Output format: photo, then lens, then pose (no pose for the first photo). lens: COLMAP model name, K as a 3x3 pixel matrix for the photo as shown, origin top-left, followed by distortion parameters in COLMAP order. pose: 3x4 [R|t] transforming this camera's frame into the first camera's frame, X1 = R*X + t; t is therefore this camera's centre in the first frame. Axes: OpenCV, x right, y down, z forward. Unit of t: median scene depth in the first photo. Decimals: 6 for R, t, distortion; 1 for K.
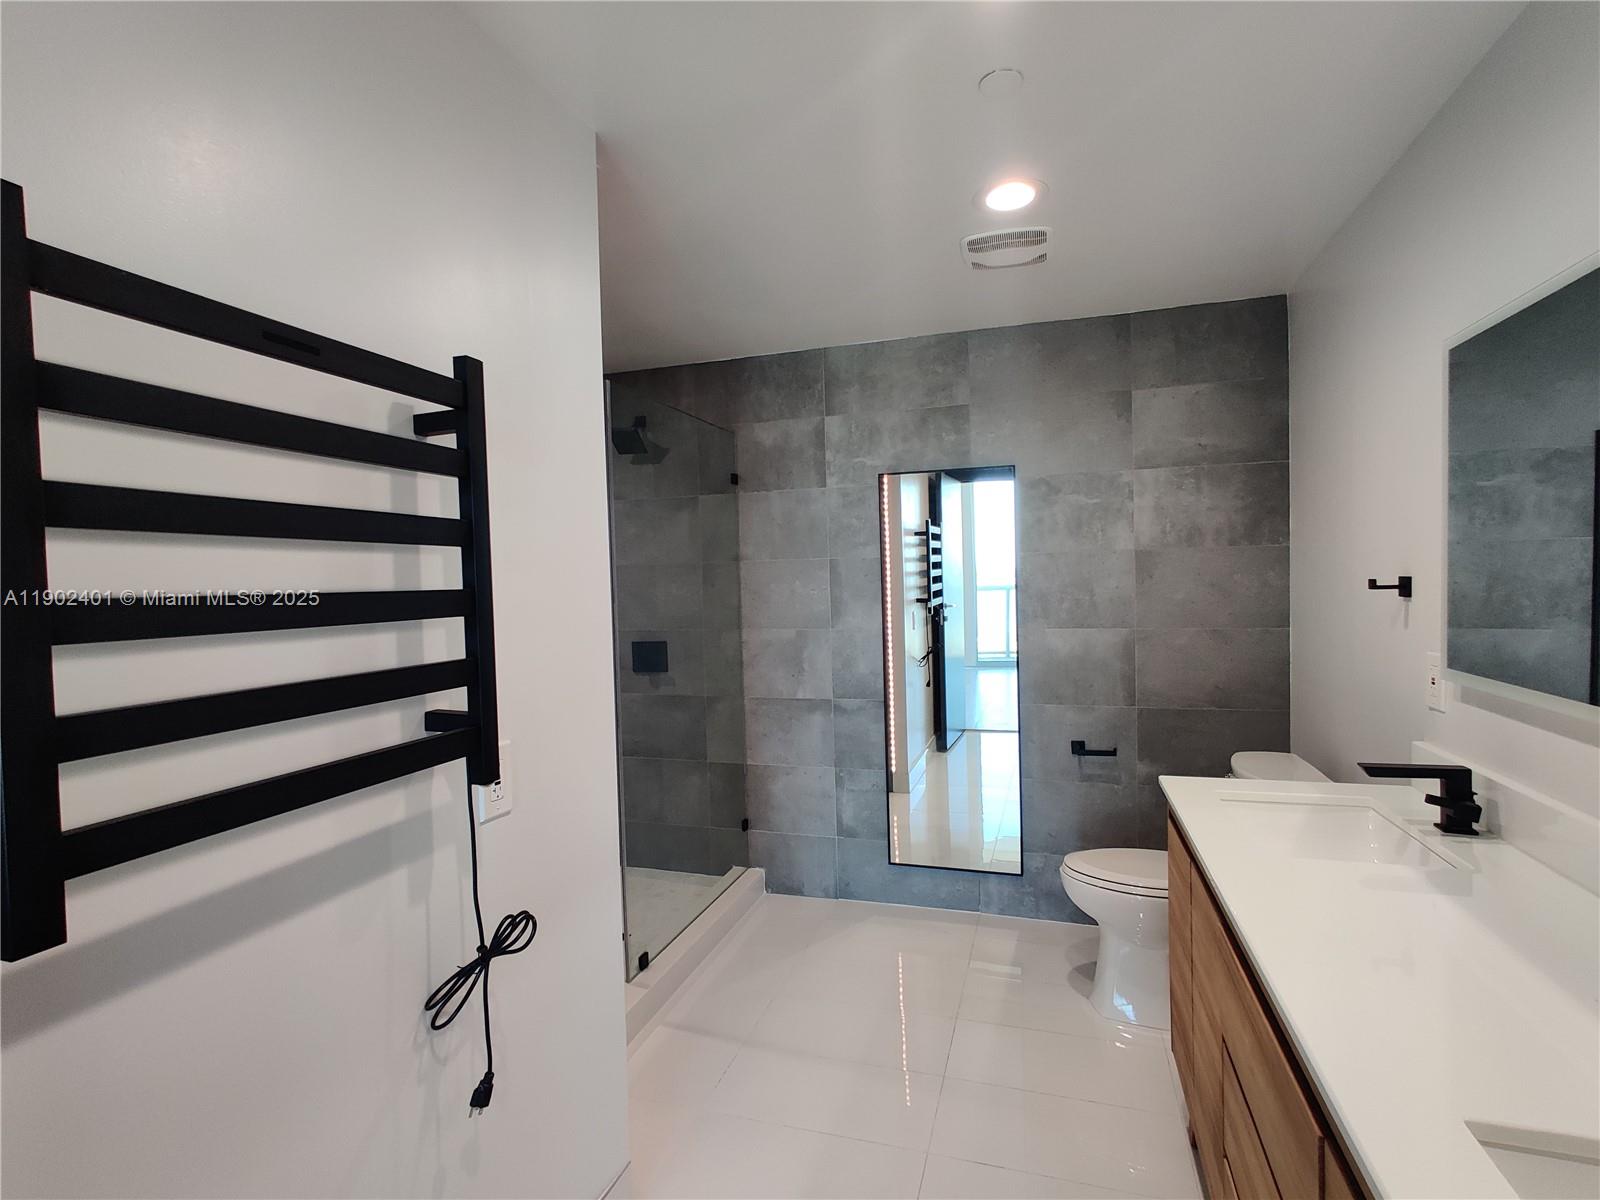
lens RADIAL K [[798.0, 0, 798.4], [0, 798.0, 610.7], [0, 0, 1]] dist [-0.013651, 0.012654]
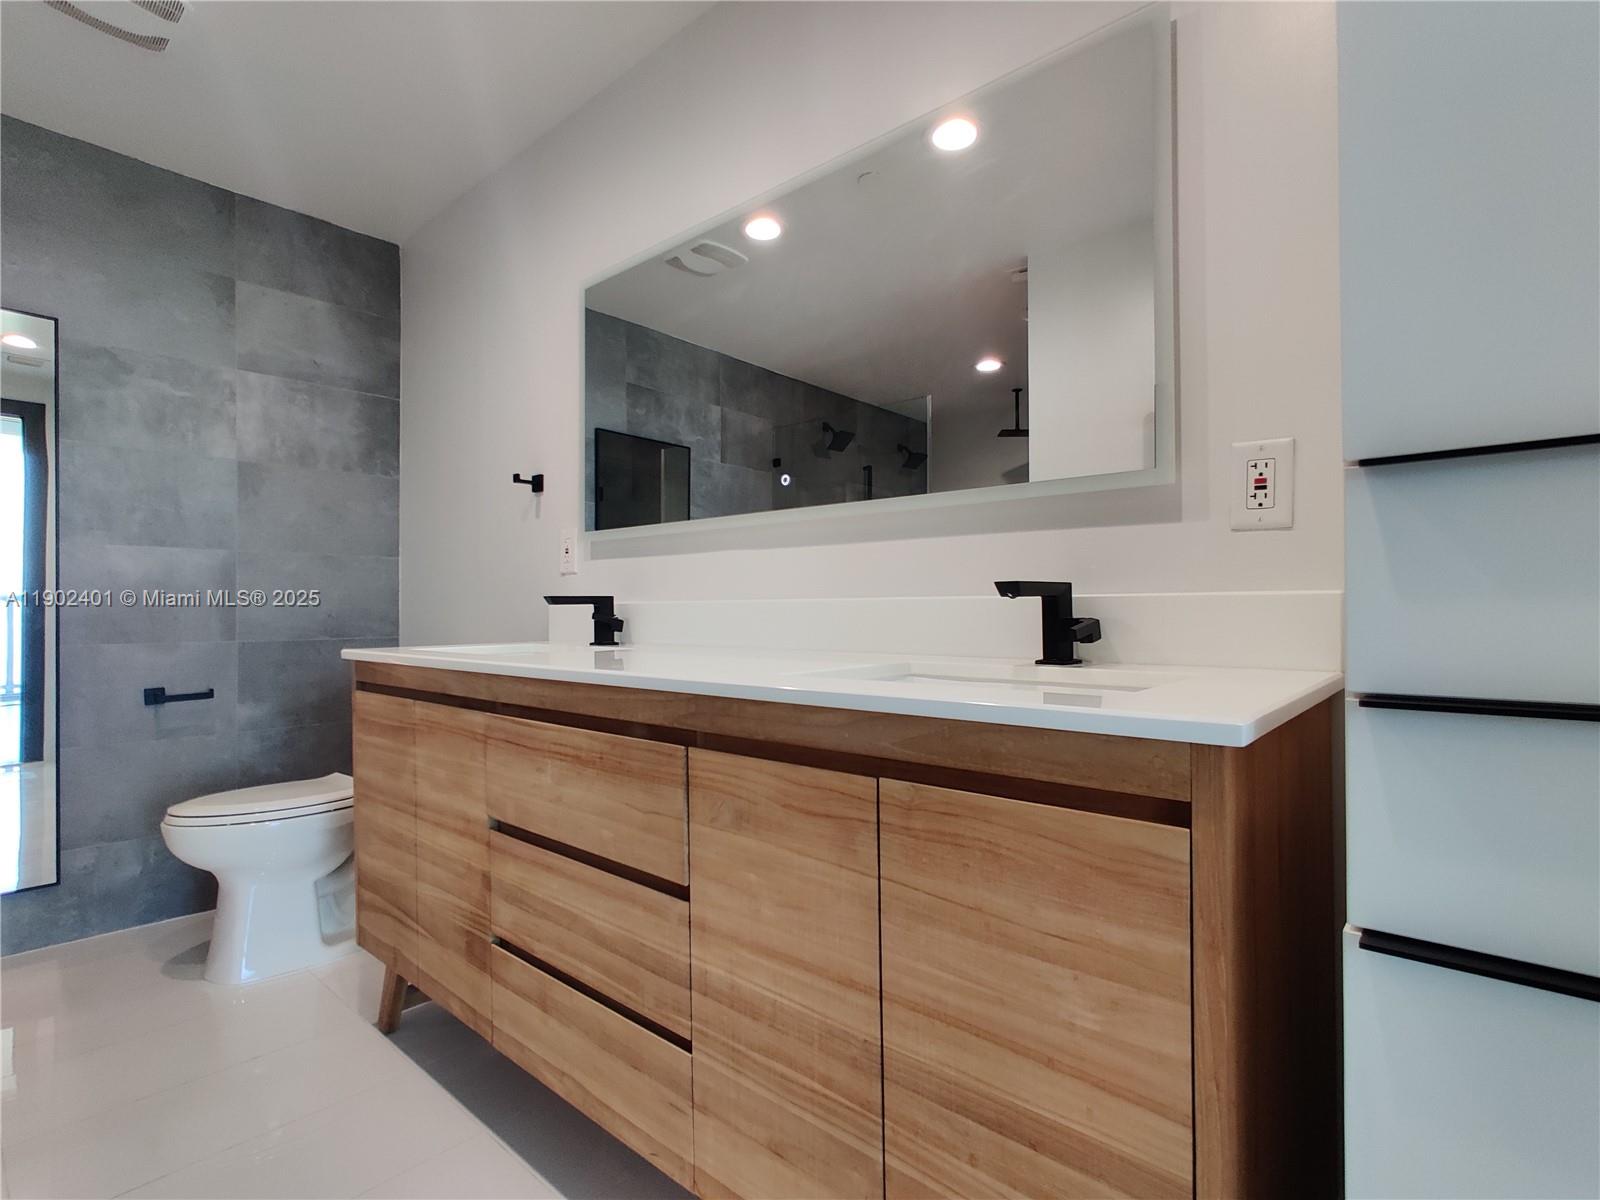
lens RADIAL K [[798.0, 0, 794.1], [0, 798.0, 601.7], [0, 0, 1]] dist [-0.013651, 0.012654]
pose [[0.416494, 0.036136, 0.908420, -0.107289], [0.027417, 0.998256, -0.052279, 0.137956], [-0.908725, 0.046680, 0.414777, 0.088722]]
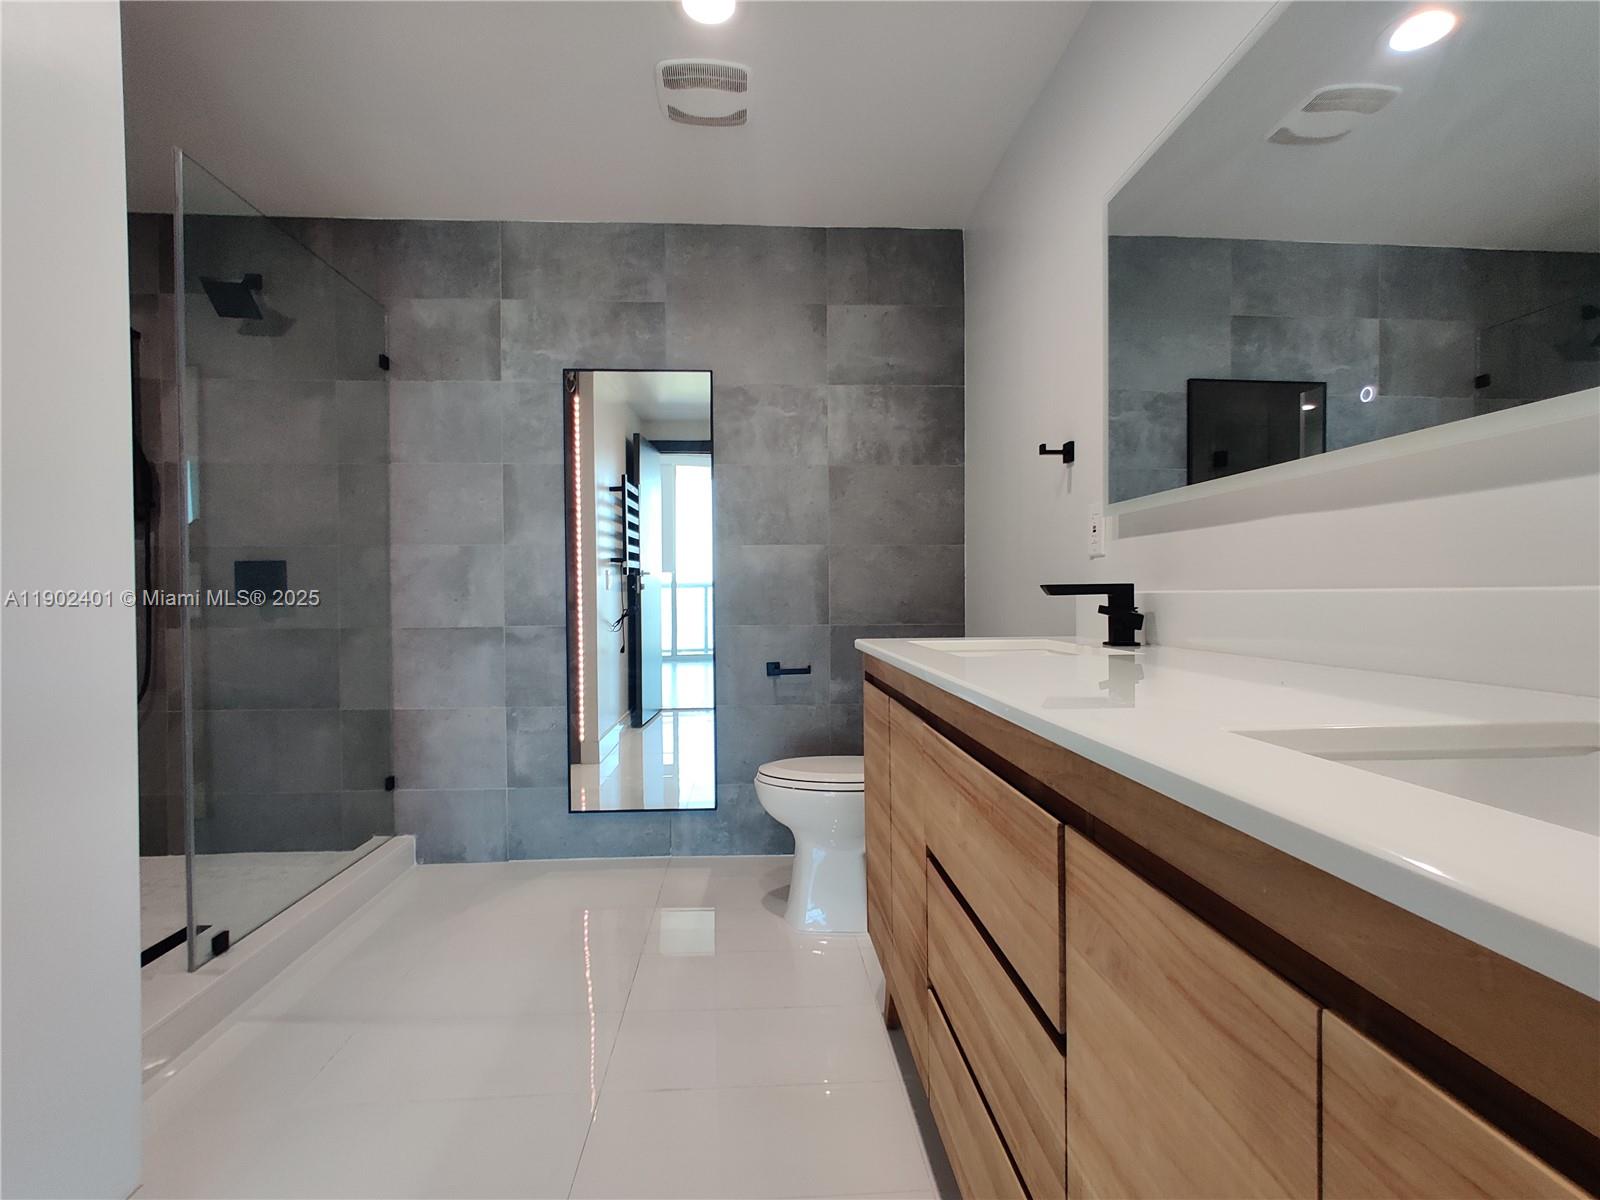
lens RADIAL K [[798.0, 0, 795.5], [0, 798.0, 607.2], [0, 0, 1]] dist [-0.013651, 0.012654]
pose [[0.933911, 0.016682, 0.357115, 0.032225], [-0.006006, 0.999502, -0.030983, 0.127930], [-0.357454, 0.026791, 0.933546, 0.092208]]
